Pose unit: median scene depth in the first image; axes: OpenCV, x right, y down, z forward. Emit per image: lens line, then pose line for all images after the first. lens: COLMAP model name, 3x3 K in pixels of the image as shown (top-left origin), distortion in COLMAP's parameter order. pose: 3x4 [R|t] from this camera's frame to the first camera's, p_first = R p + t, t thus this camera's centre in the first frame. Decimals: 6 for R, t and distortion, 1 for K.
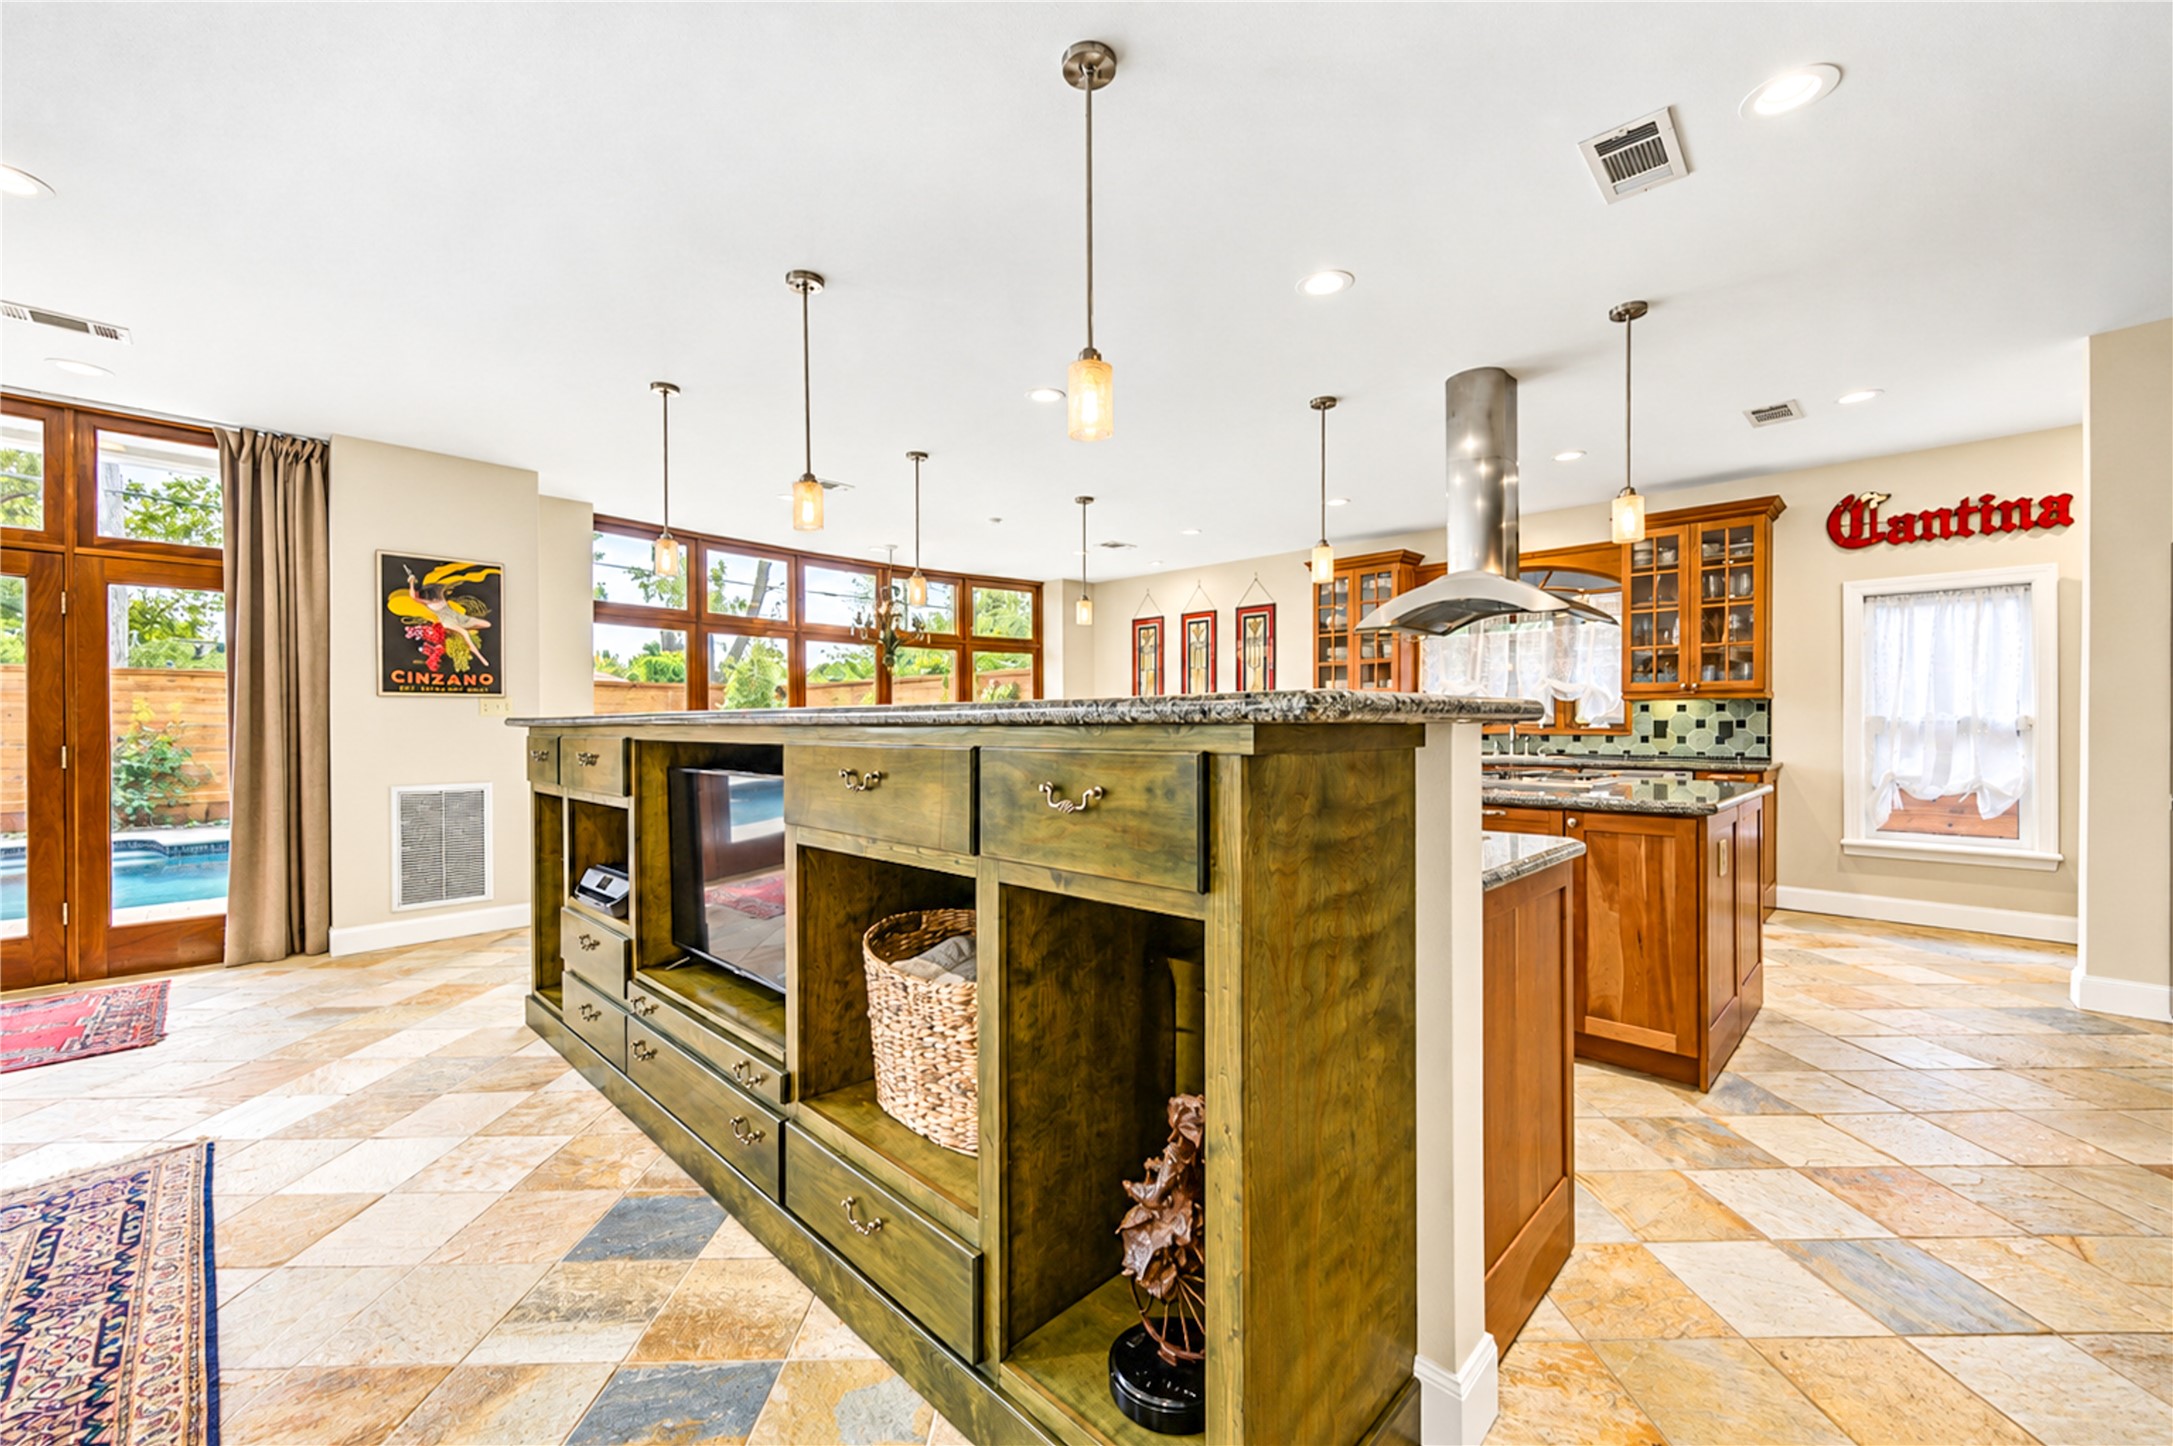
lens RADIAL K [[861.5, 0, 1081.8], [0, 861.5, 726.8], [0, 0, 1]] dist [0.008689, -0.003421]
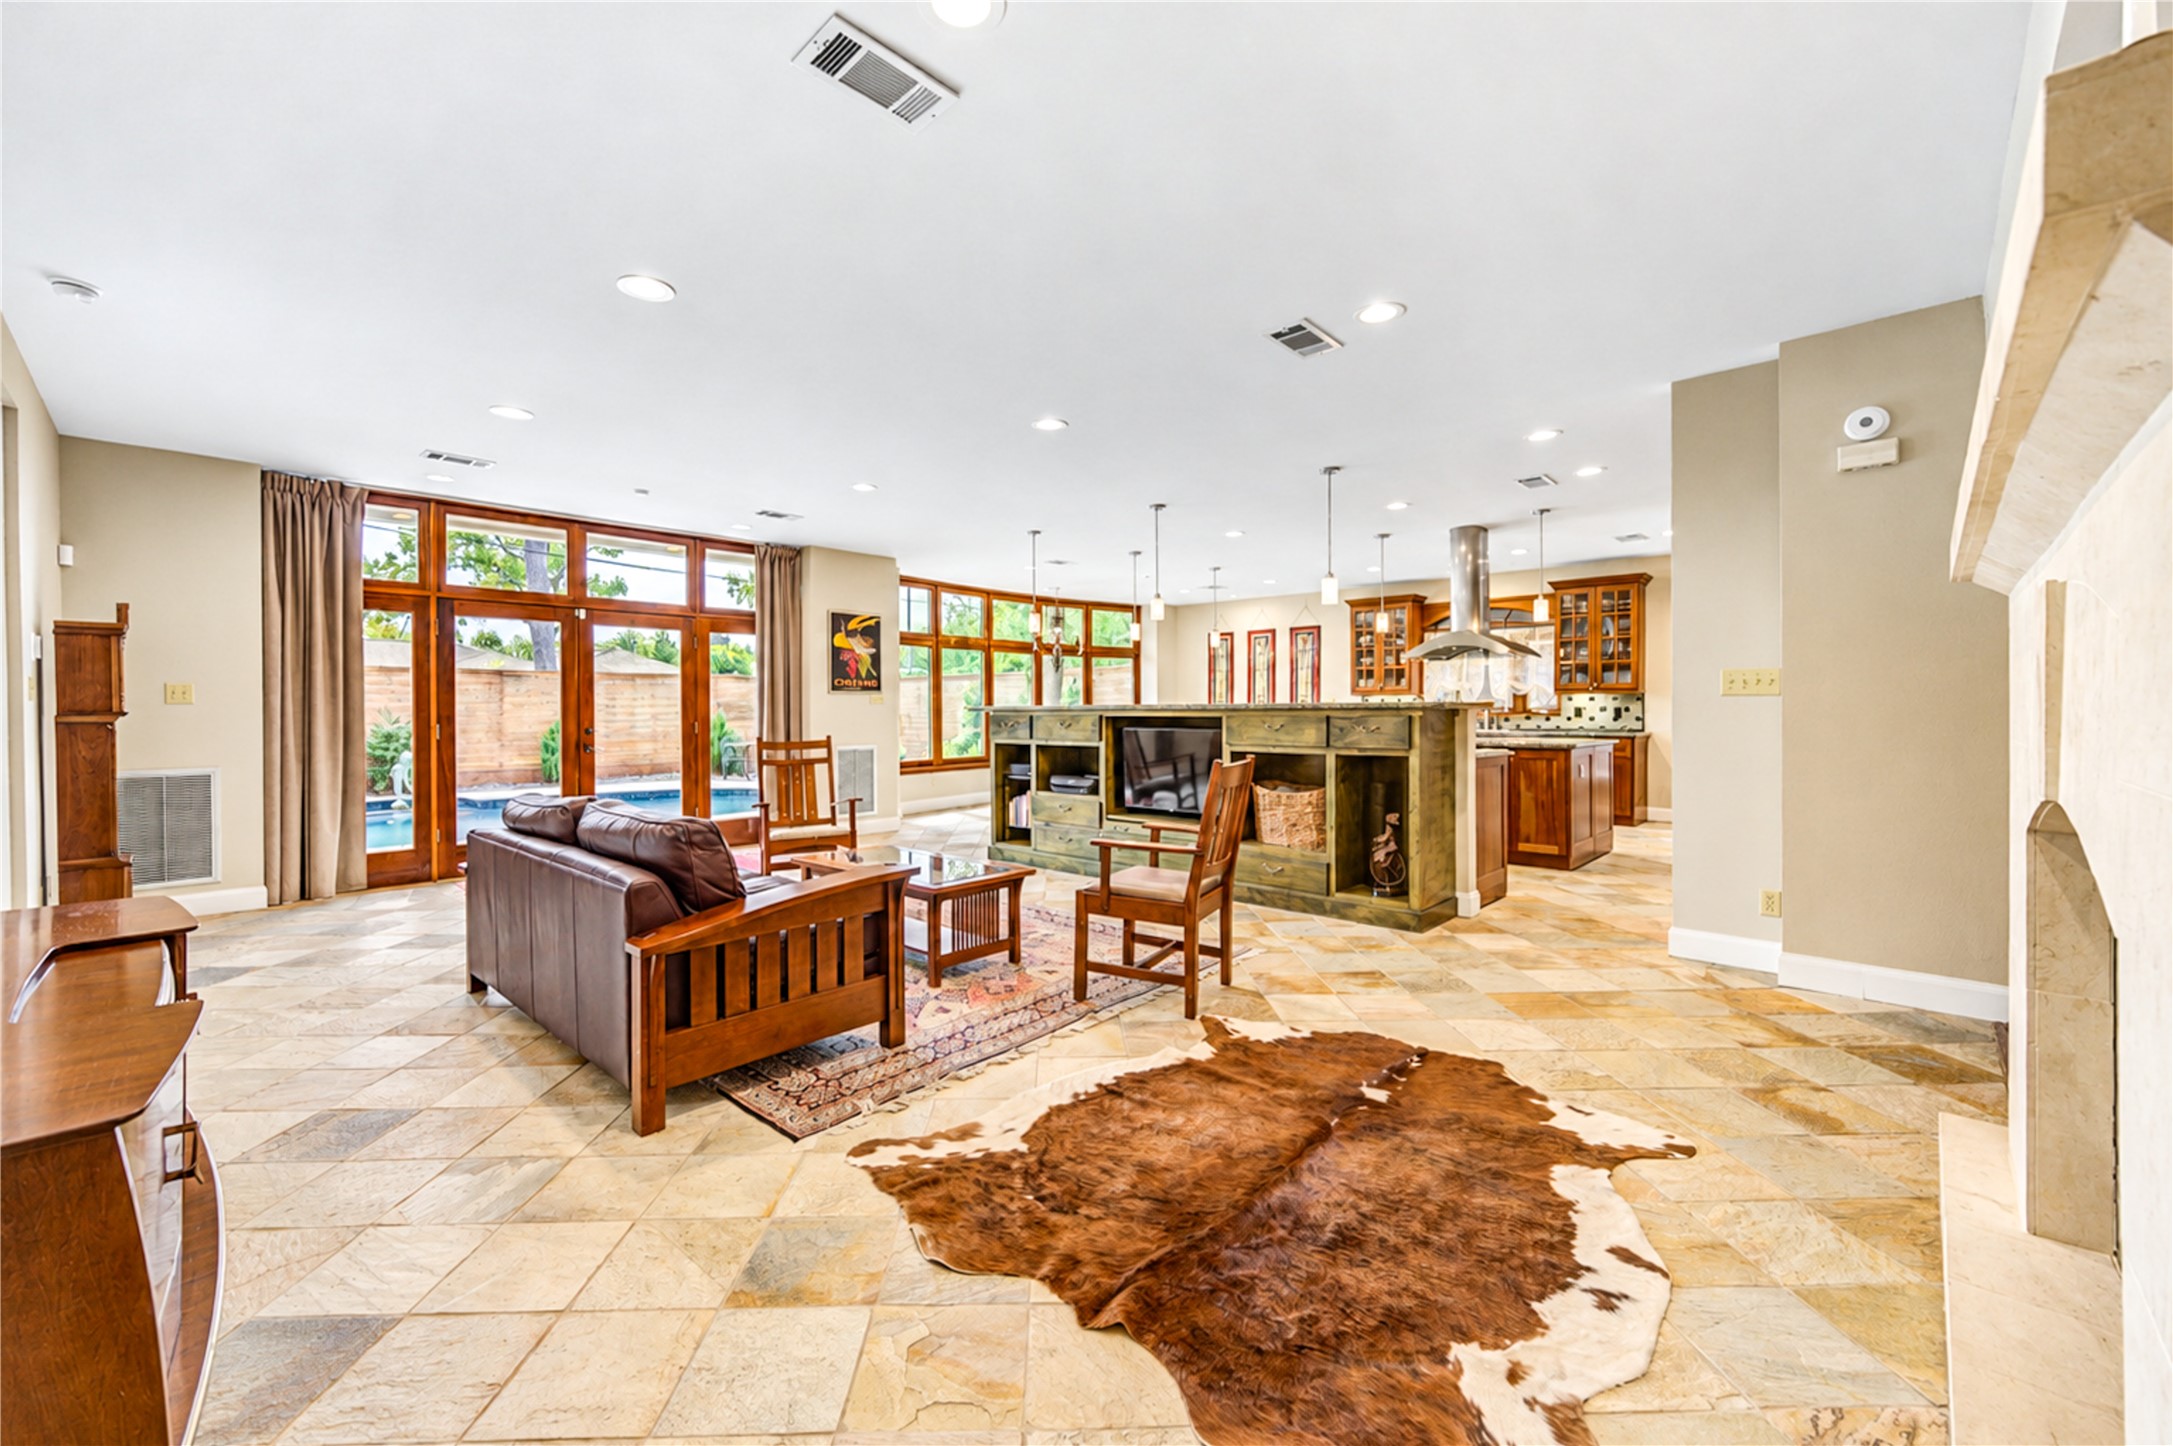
lens RADIAL K [[830.7, 0, 1062.0], [0, 830.7, 709.2], [0, 0, 1]] dist [0.000264, -0.000088]
pose [[0.999948, -0.000778, -0.010206, -0.304821], [0.000727, 0.999987, -0.004981, 0.004325], [0.010210, 0.004973, 0.999936, -0.617224]]
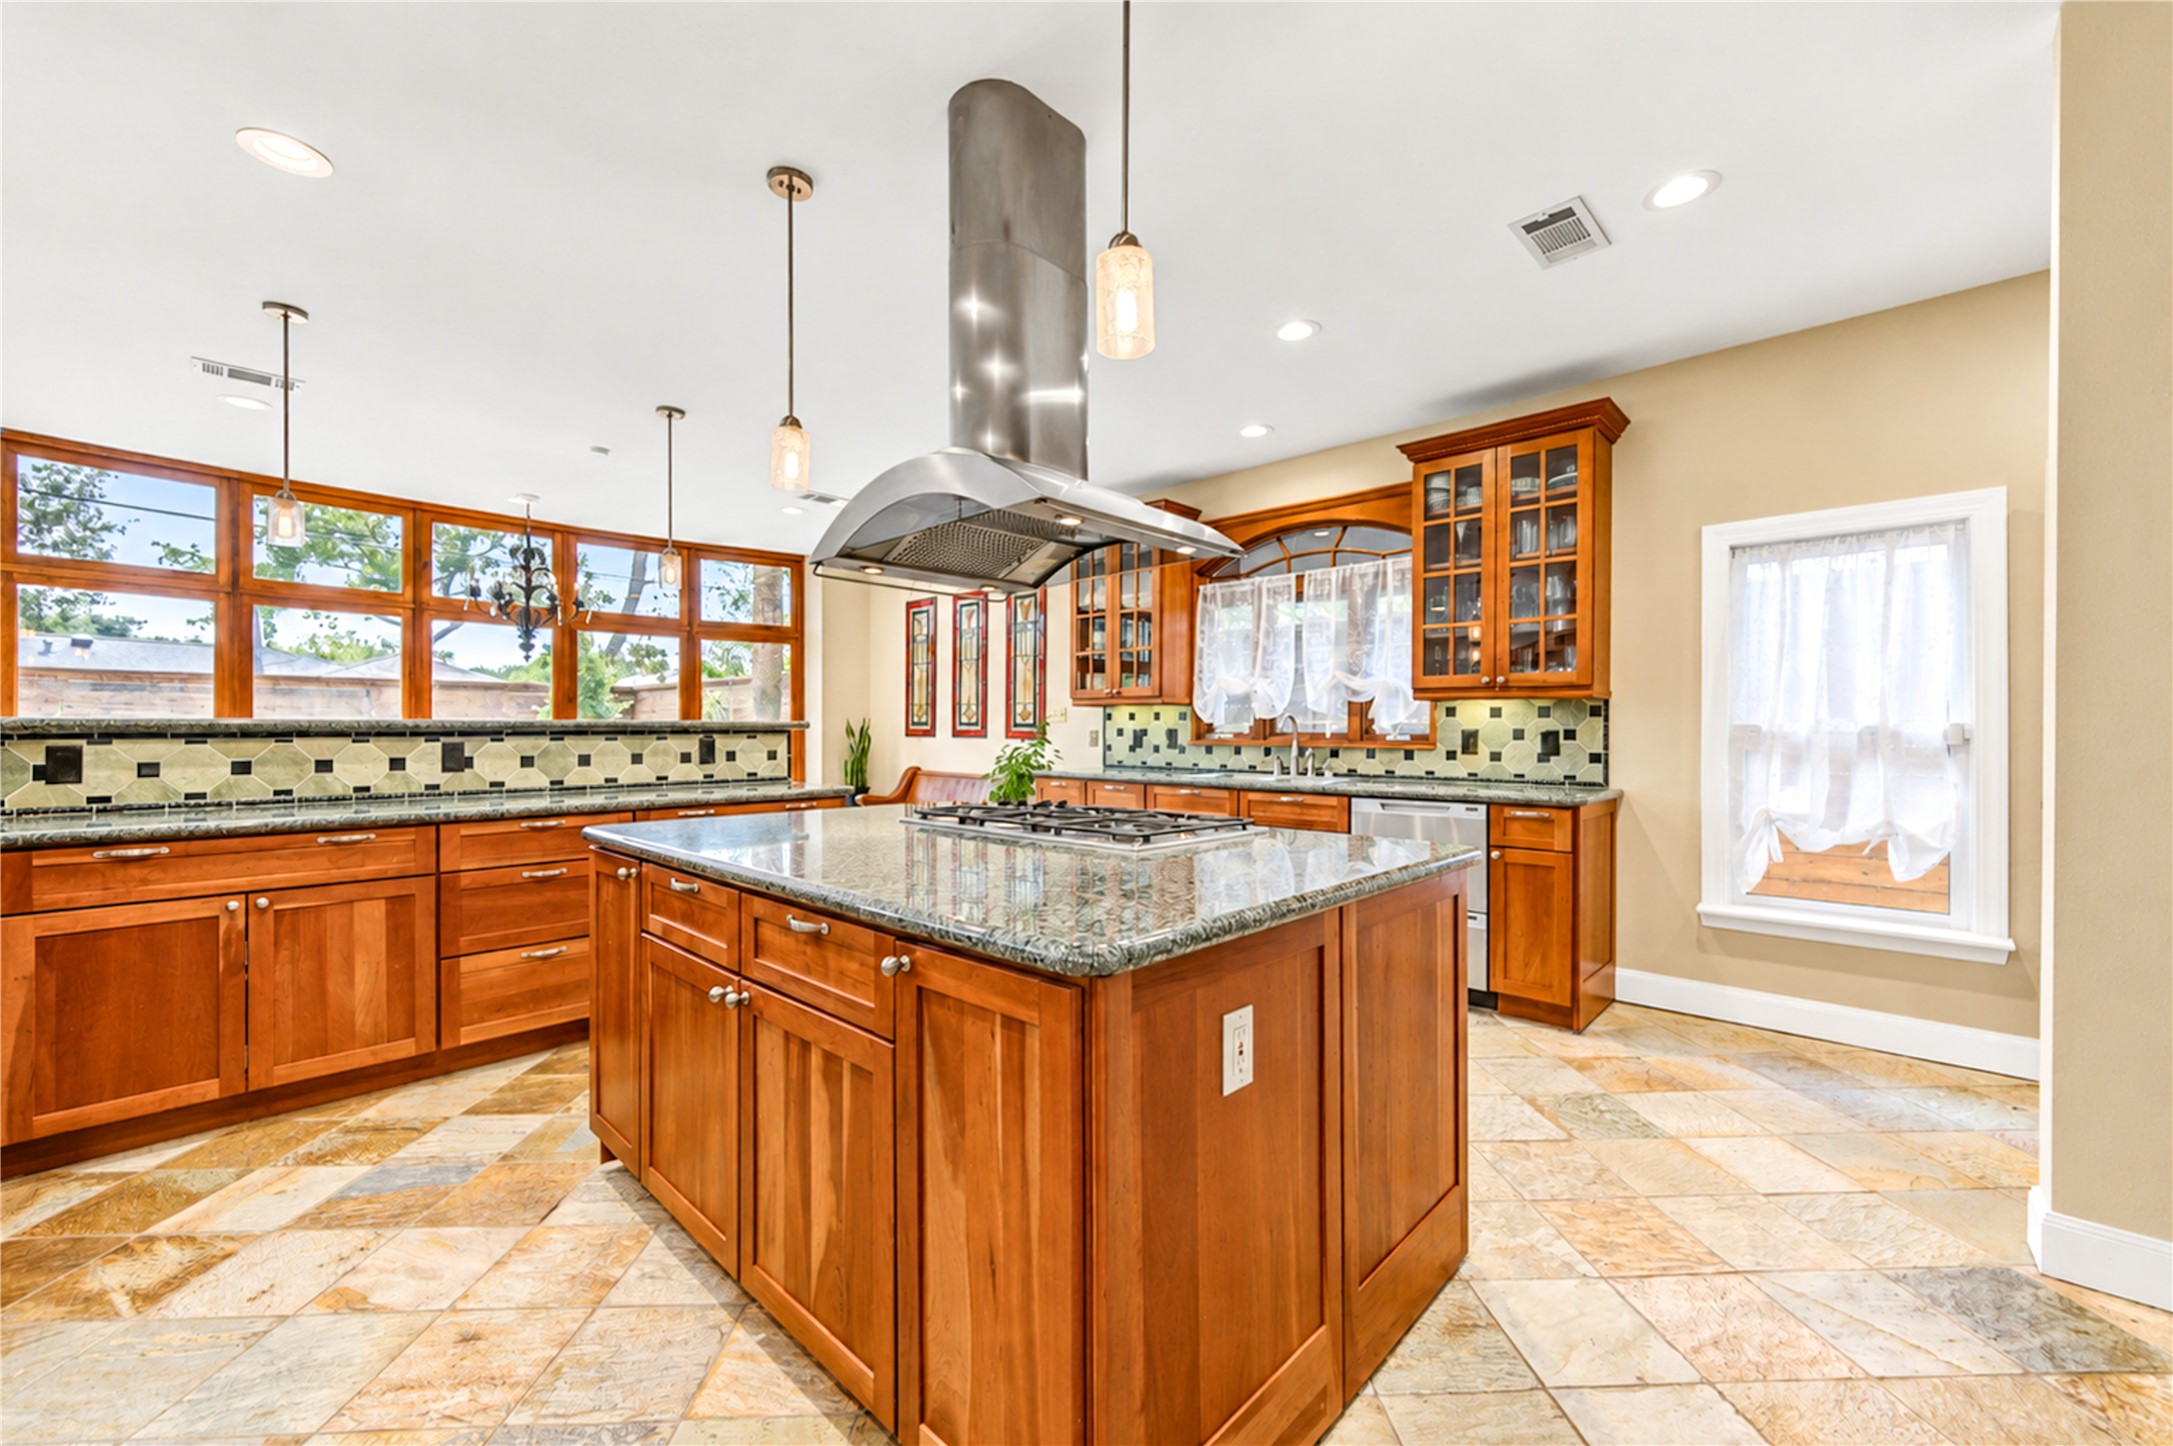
lens RADIAL K [[873.8, 0, 1087.5], [0, 873.8, 729.4], [0, 0, 1]] dist [0.006010, -0.000252]
pose [[0.999545, 0.003923, 0.029896, 0.382131], [-0.003751, 0.999976, -0.005785, -0.002425], [-0.029918, 0.005670, 0.999536, 0.330933]]
